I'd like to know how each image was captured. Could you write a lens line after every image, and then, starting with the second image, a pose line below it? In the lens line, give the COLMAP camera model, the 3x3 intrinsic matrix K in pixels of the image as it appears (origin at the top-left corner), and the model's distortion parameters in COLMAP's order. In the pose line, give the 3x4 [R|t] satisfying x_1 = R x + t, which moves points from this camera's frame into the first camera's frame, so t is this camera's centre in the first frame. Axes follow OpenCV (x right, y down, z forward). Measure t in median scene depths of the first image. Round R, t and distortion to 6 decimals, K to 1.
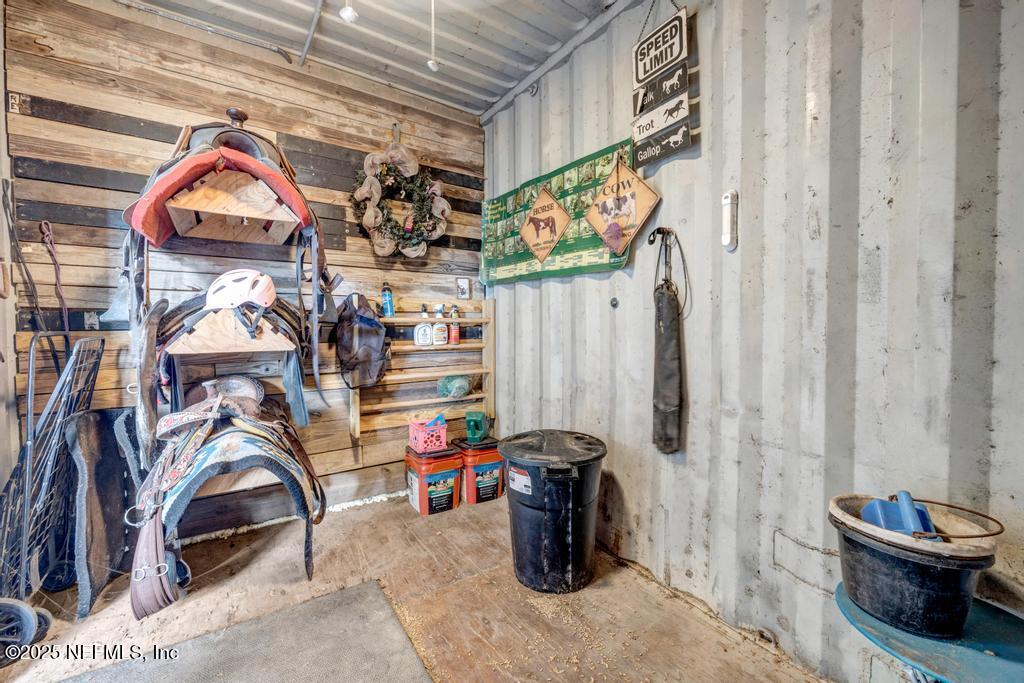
lens RADIAL K [[416.2, 0, 514.1], [0, 416.2, 335.9], [0, 0, 1]] dist [0.000215, 0.000474]
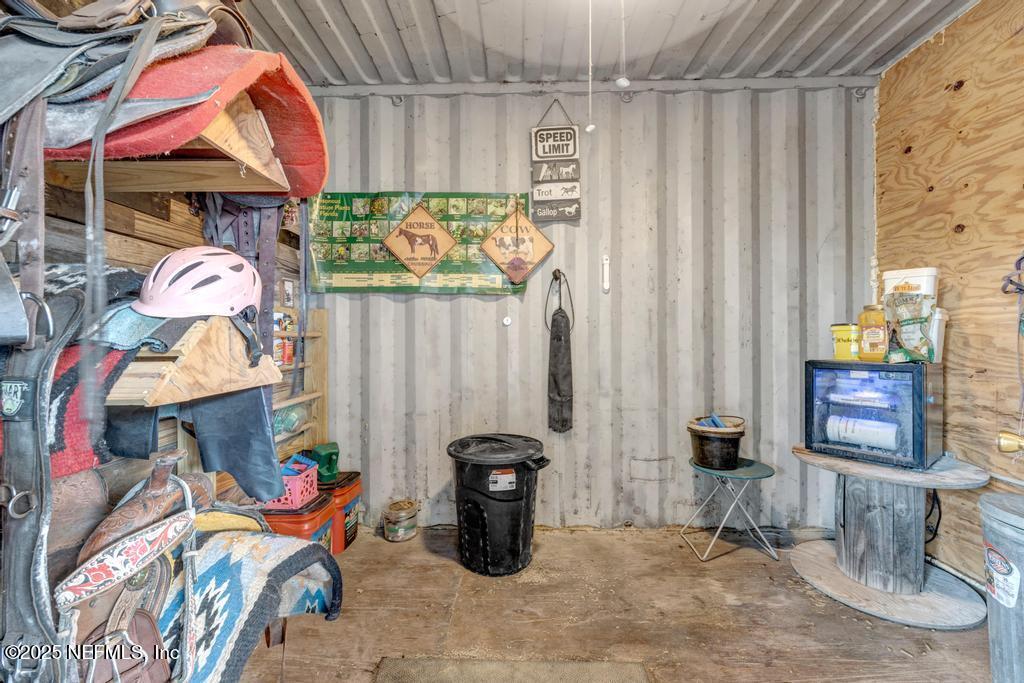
lens RADIAL K [[416.2, 0, 512.3], [0, 416.2, 337.7], [0, 0, 1]] dist [0.000215, 0.000474]
pose [[0.577899, -0.003692, 0.816100, -0.715252], [0.023364, 0.999655, -0.012022, -0.015387], [-0.815774, 0.026015, 0.577786, 0.269326]]
